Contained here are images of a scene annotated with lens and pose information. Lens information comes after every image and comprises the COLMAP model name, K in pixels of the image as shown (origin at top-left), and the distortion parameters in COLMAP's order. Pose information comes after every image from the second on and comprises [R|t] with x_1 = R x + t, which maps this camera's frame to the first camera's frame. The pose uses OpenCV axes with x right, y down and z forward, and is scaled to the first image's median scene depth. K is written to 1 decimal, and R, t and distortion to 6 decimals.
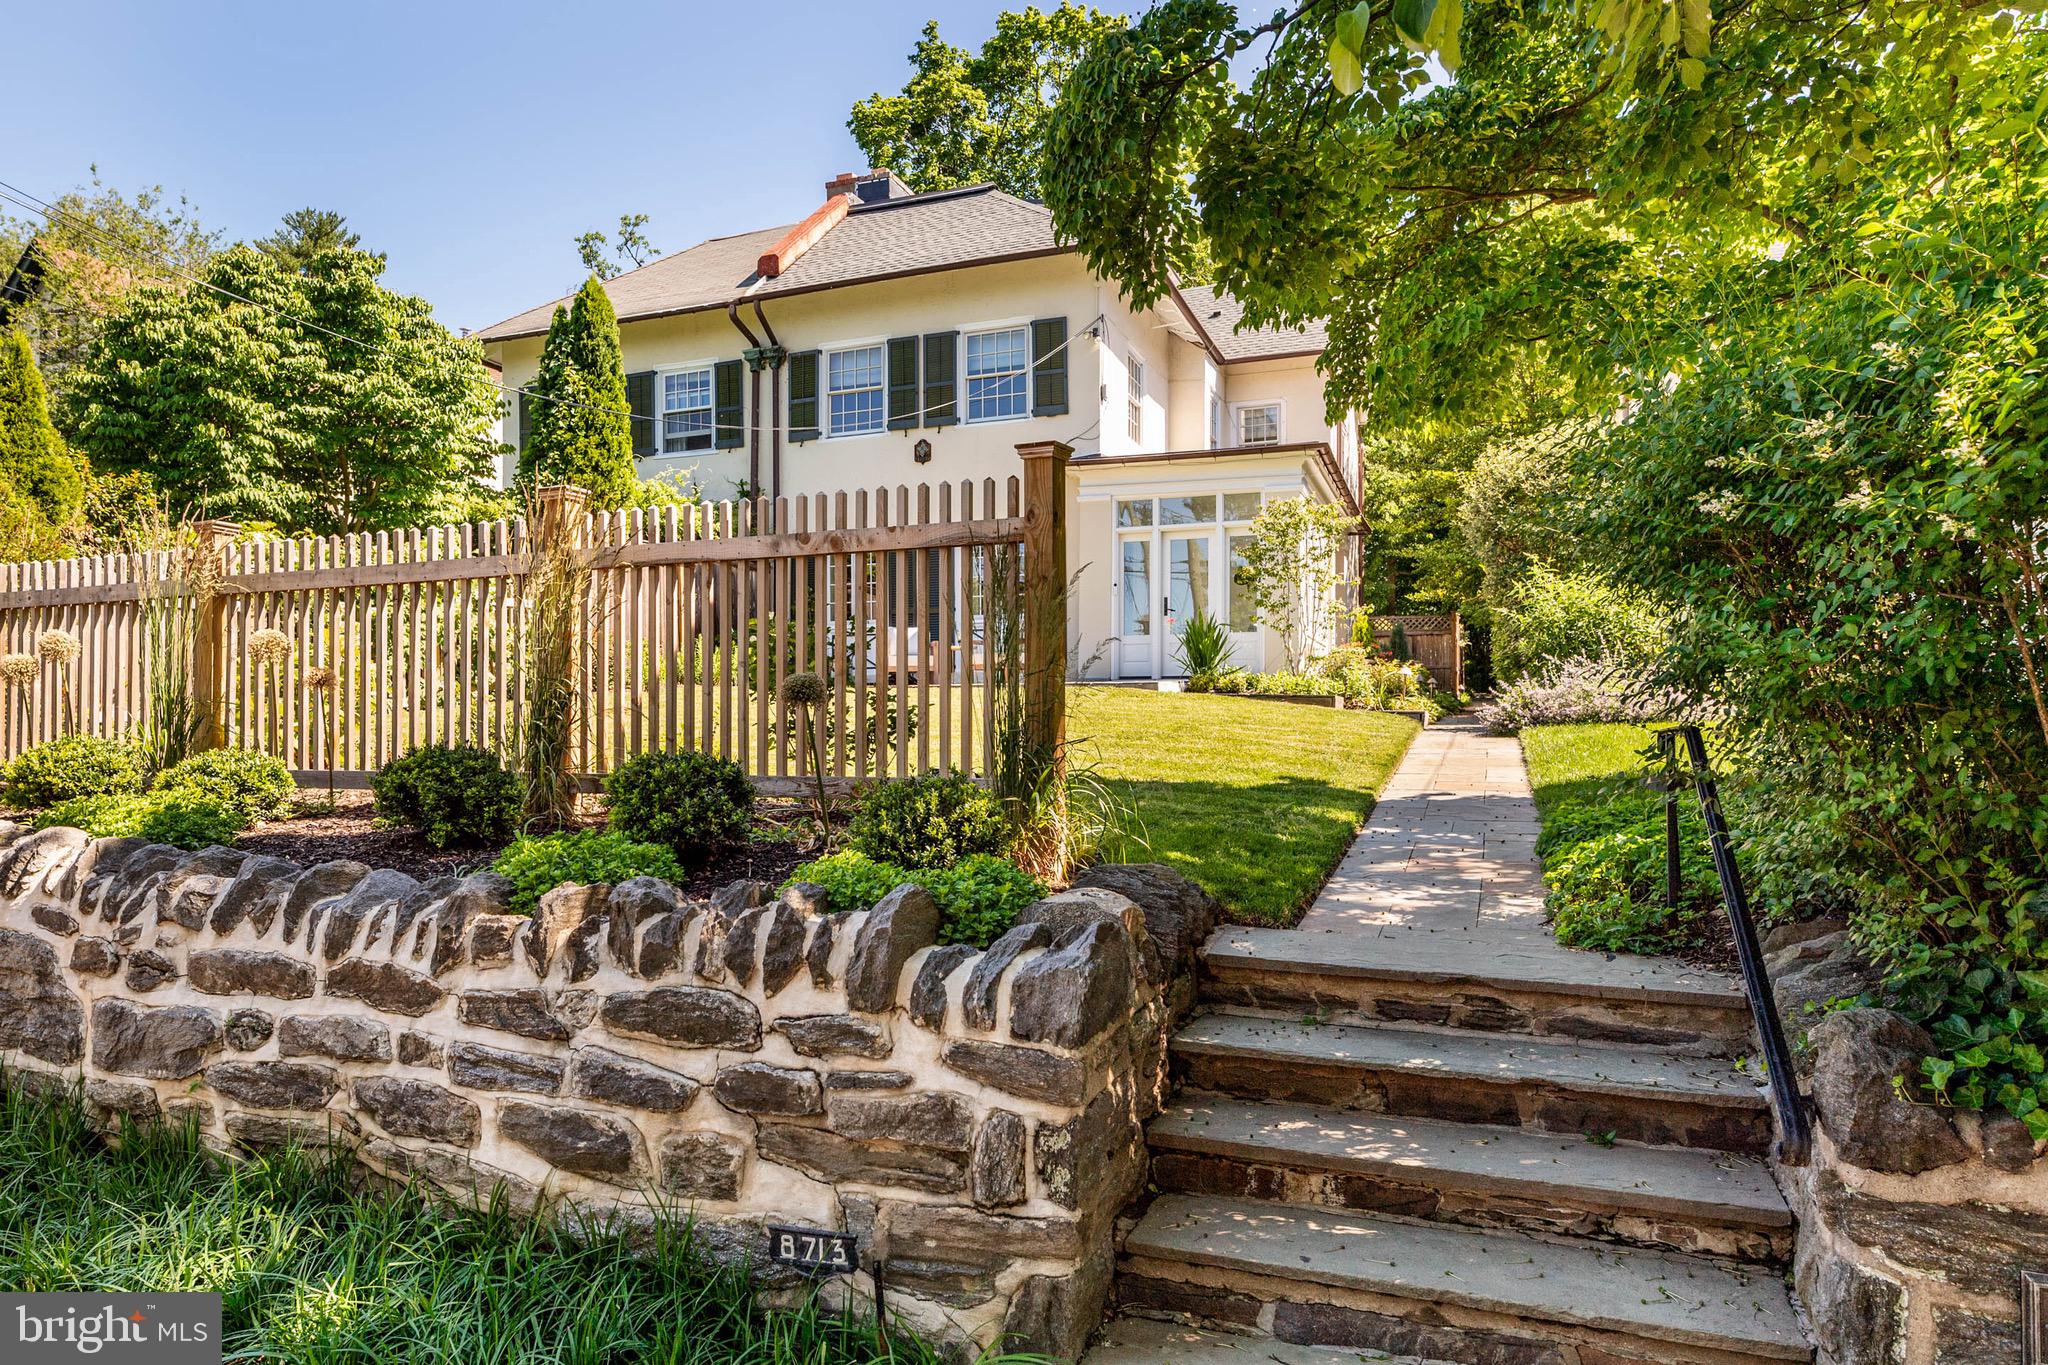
lens RADIAL K [[1296.5, 0, 1024.0], [0, 1296.5, 682.5], [0, 0, 1]] dist [-0.000173, -0.000155]
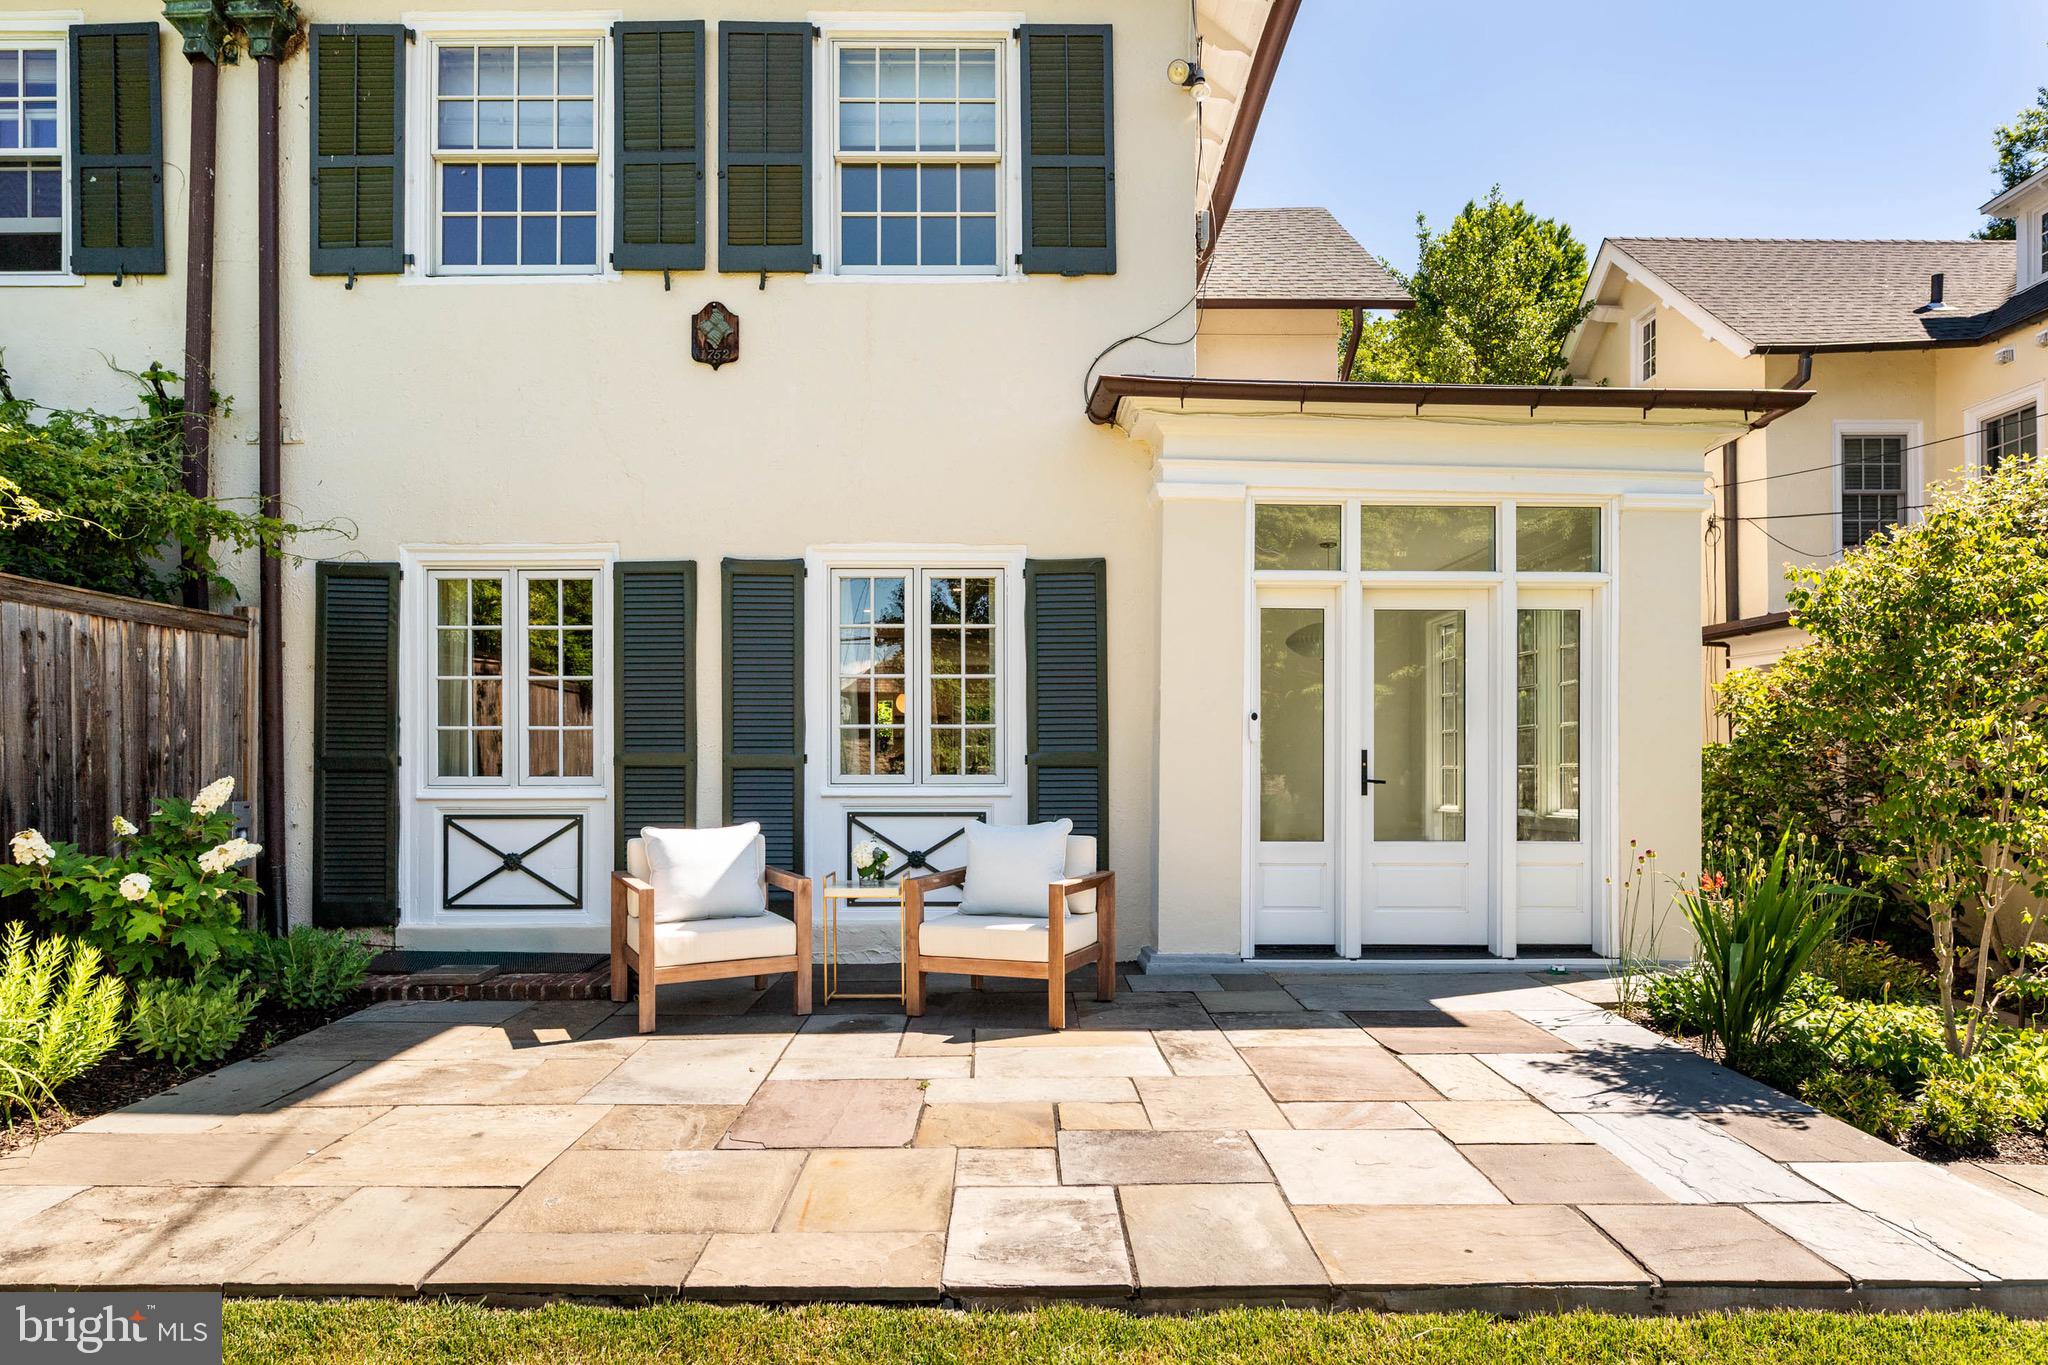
lens RADIAL K [[1223.0, 0, 1032.5], [0, 1223.0, 795.6], [0, 0, 1]] dist [-0.000003, -0.002012]
pose [[0.939080, 0.008482, 0.343595, -0.111232], [-0.017979, 0.999539, 0.024463, -0.054213], [-0.343229, -0.029150, 0.938799, 0.624591]]
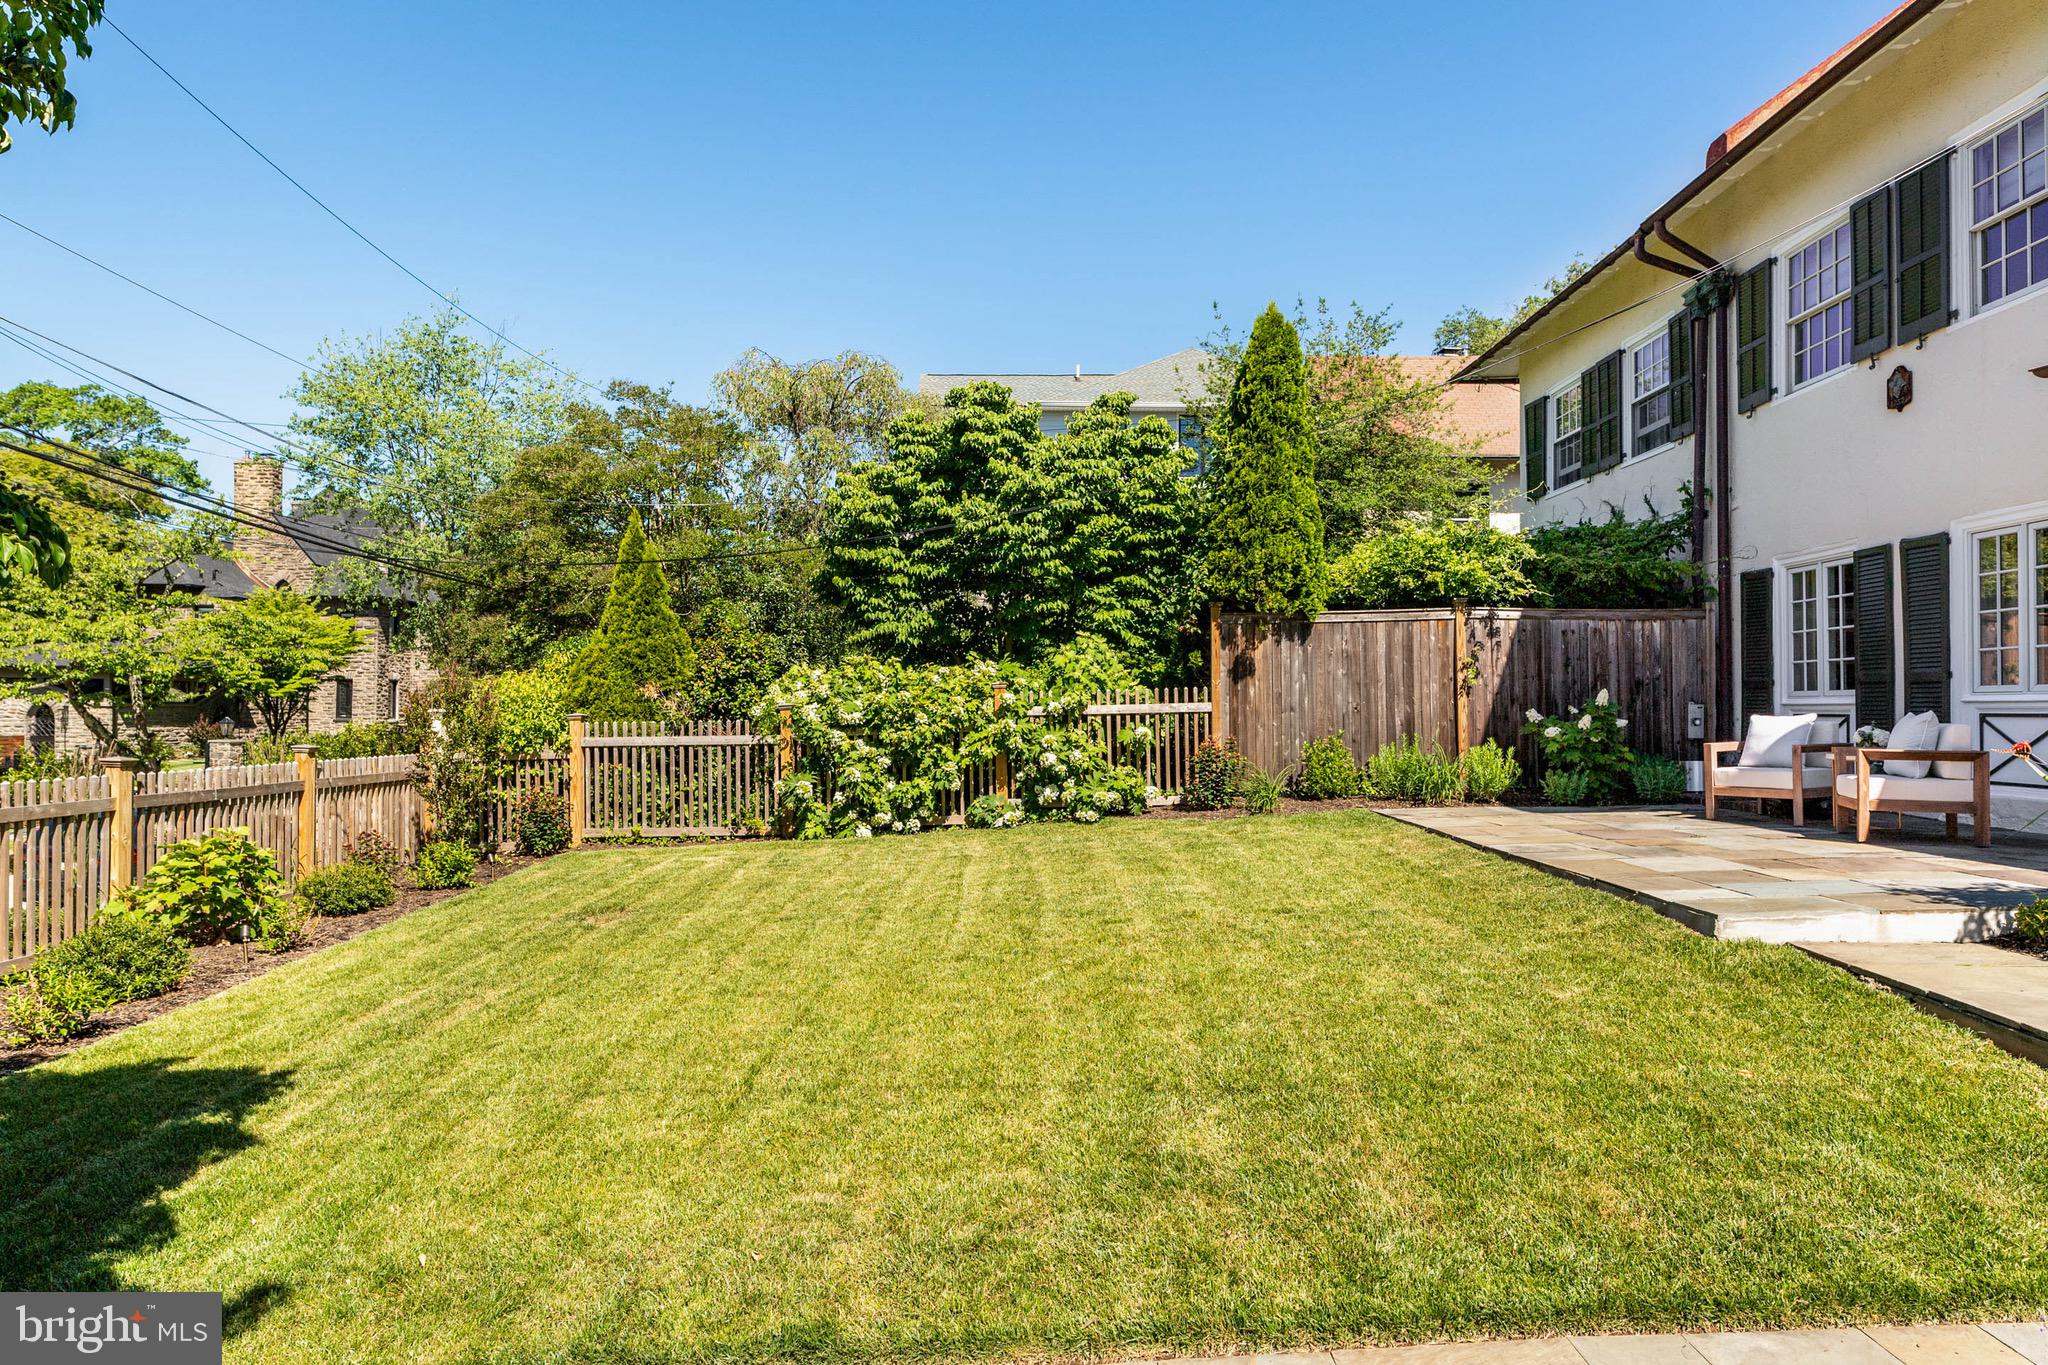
lens RADIAL K [[1203.8, 0, 1024.0], [0, 1203.8, 682.5], [0, 0, 1]] dist [-0.000581, -0.000566]
pose [[0.306421, 0.002938, -0.951892, 0.293680], [0.016829, 0.999822, 0.008504, -0.062744], [0.951747, -0.018626, 0.306317, 0.479941]]
